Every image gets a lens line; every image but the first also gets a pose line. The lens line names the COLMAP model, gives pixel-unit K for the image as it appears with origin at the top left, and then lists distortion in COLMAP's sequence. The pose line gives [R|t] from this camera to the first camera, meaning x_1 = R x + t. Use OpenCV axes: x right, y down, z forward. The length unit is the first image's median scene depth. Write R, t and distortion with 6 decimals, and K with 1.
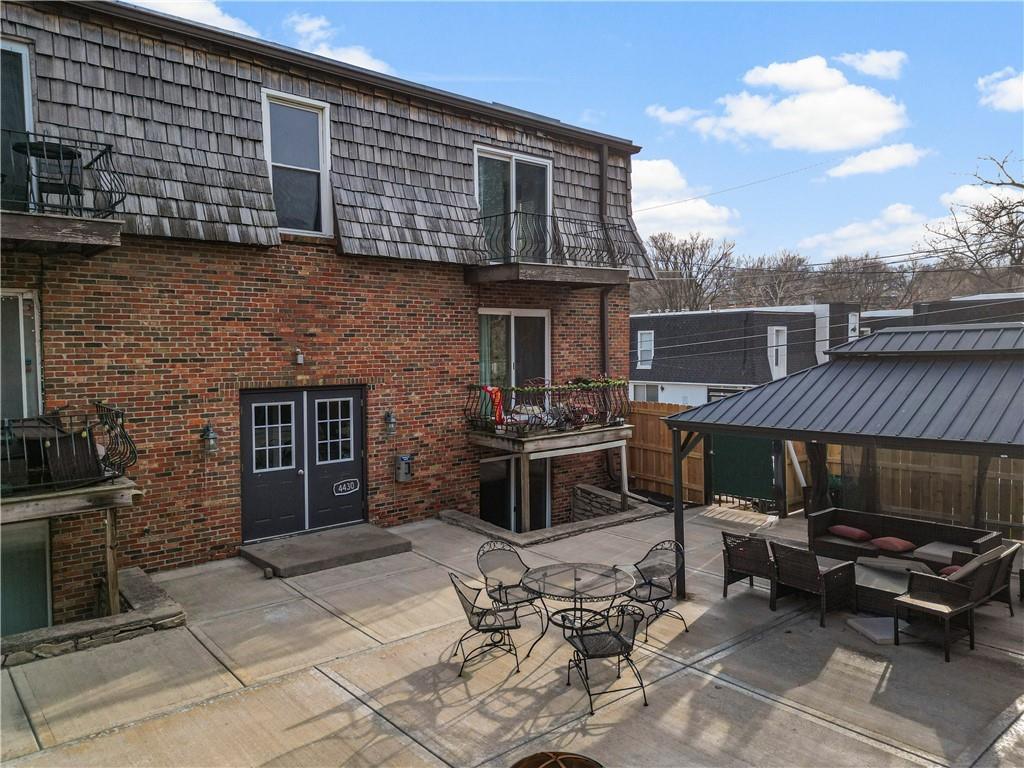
lens RADIAL K [[704.8, 0, 461.9], [0, 704.8, 371.1], [0, 0, 1]] dist [0.079495, -0.071173]
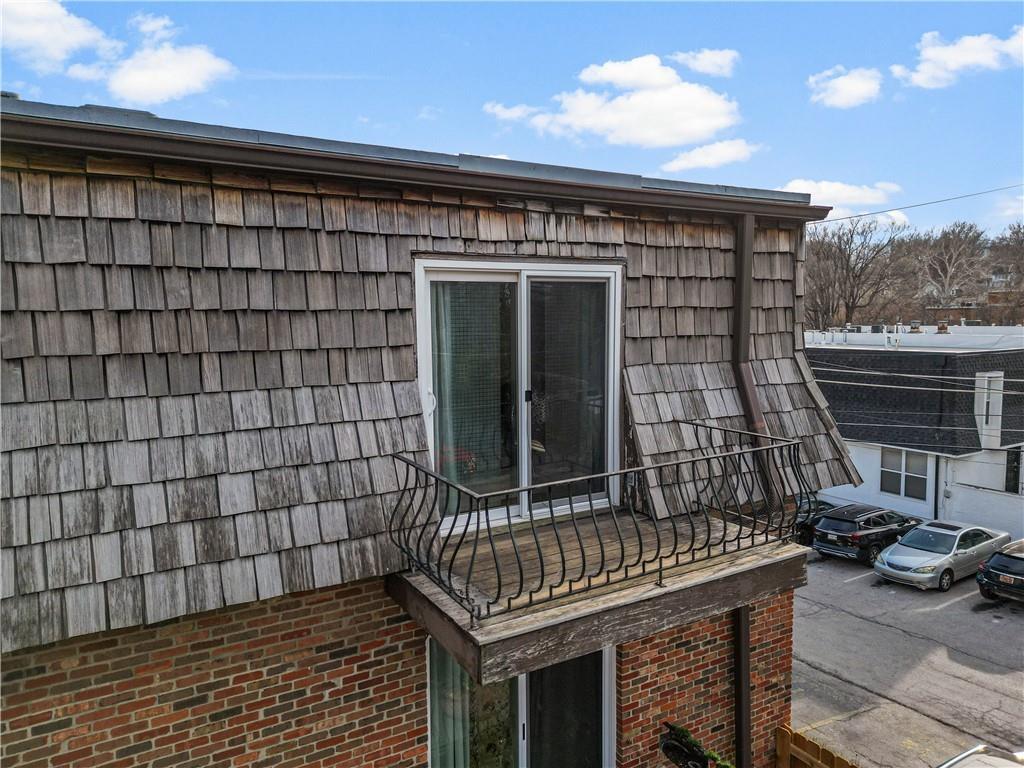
lens RADIAL K [[618.2, 0, 488.3], [0, 618.2, 356.9], [0, 0, 1]] dist [0.048934, -0.016116]
pose [[0.982828, 0.019010, -0.183542, 0.129257], [-0.007456, 0.997958, 0.063435, -0.289793], [0.184374, -0.060977, 0.980963, 0.657059]]
